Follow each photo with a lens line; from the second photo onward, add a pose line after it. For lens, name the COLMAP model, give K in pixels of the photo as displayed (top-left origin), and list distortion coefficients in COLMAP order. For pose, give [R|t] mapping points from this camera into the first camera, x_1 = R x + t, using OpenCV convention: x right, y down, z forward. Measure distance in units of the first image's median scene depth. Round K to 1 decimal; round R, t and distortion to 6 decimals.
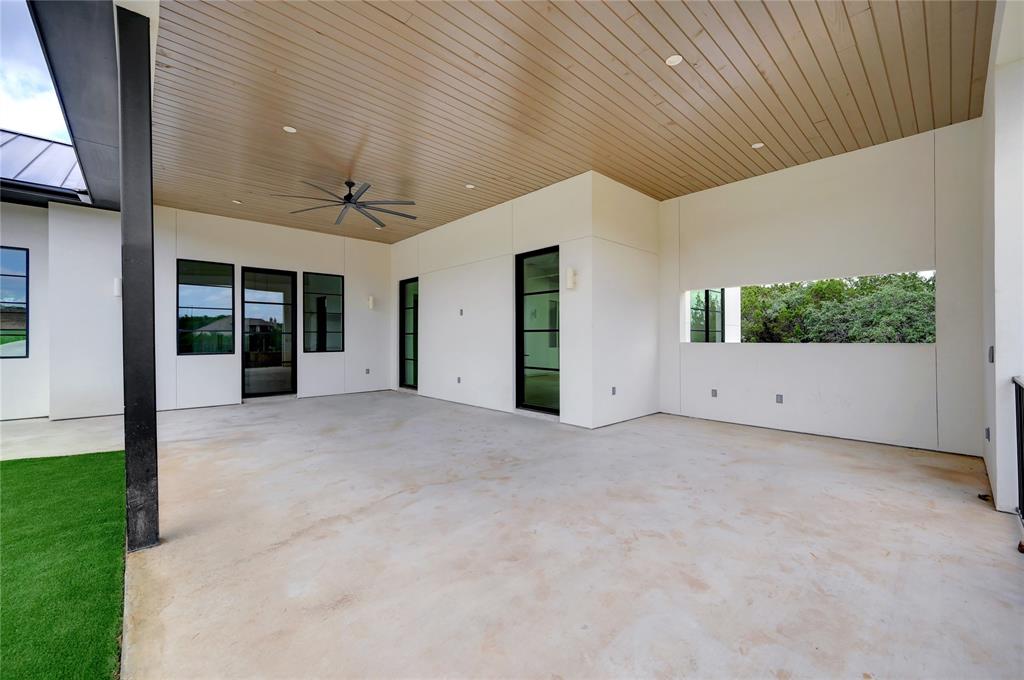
lens RADIAL K [[412.6, 0, 514.2], [0, 412.6, 339.6], [0, 0, 1]] dist [0.009003, 0.001072]
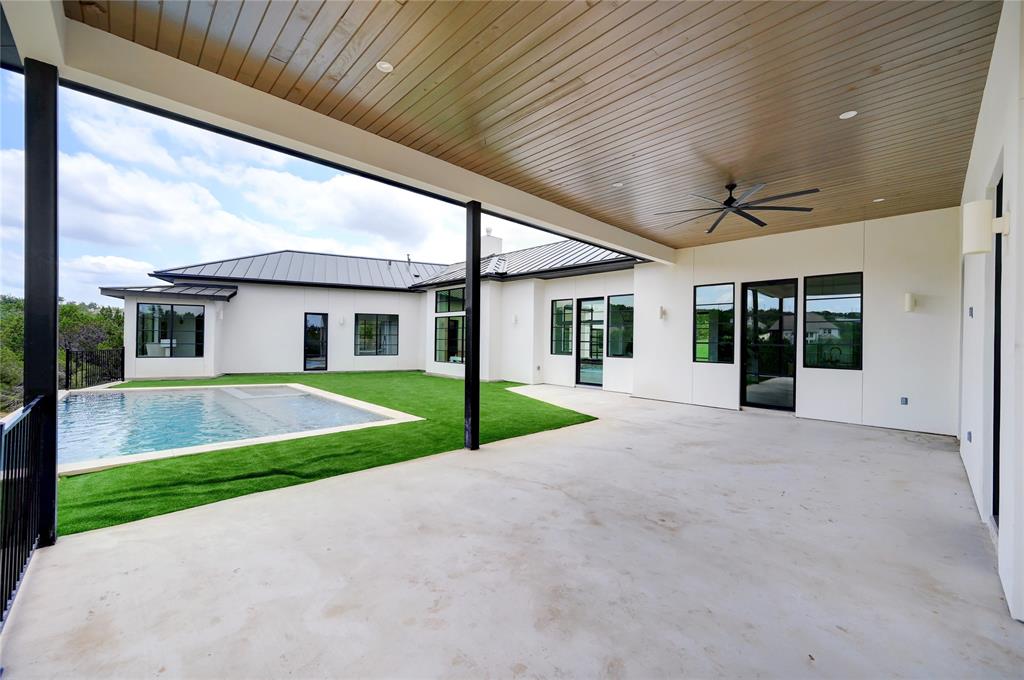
lens RADIAL K [[412.6, 0, 509.8], [0, 412.6, 335.7], [0, 0, 1]] dist [0.009003, 0.001072]
pose [[0.006867, -0.008094, -0.999944, 0.834623], [-0.014001, 0.999868, -0.008189, -0.042782], [0.999878, 0.014056, 0.006753, 0.806251]]
